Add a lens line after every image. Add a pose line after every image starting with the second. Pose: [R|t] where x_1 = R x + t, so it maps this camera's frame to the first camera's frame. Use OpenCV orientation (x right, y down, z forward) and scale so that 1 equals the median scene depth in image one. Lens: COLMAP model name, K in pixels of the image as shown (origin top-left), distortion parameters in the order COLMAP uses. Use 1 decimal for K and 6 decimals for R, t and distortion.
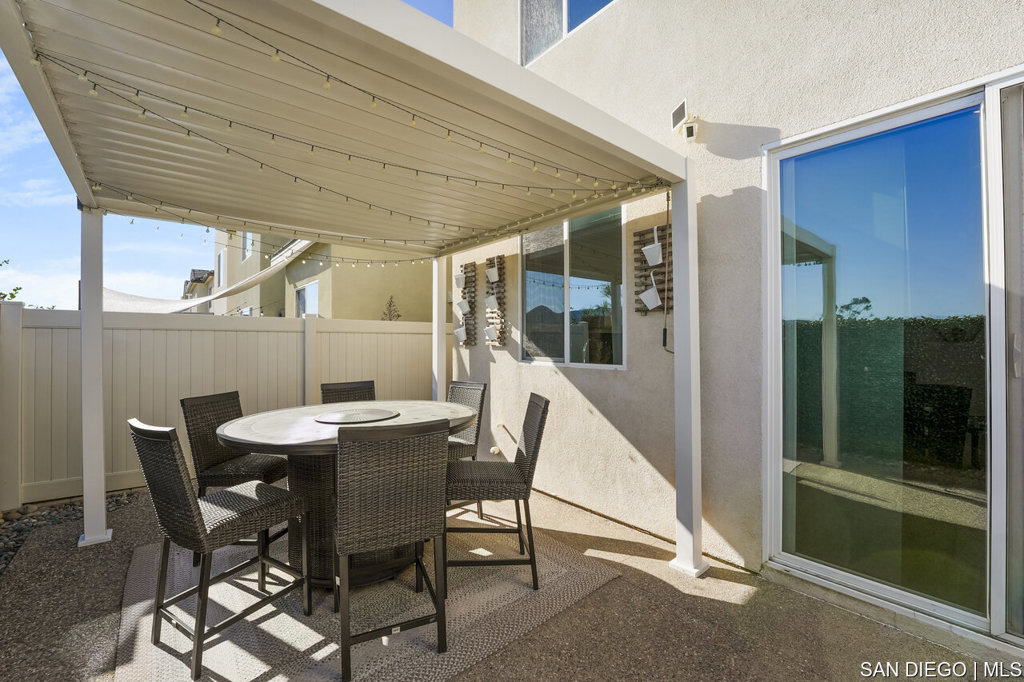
lens RADIAL K [[416.7, 0, 509.3], [0, 416.7, 339.3], [0, 0, 1]] dist [-0.025588, 0.002787]
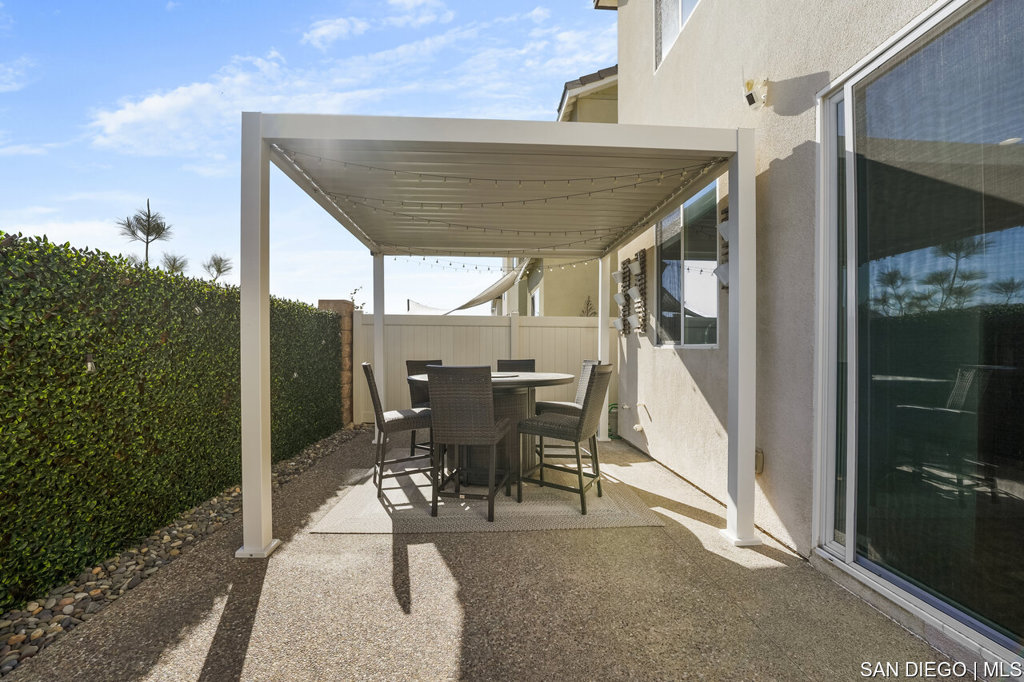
lens RADIAL K [[416.7, 0, 520.0], [0, 416.7, 356.1], [0, 0, 1]] dist [-0.025588, 0.002787]
pose [[0.810474, 0.016133, -0.585552, 0.510545], [-0.001584, 0.999677, 0.025351, 0.072069], [0.585772, -0.019619, 0.810239, -0.105499]]
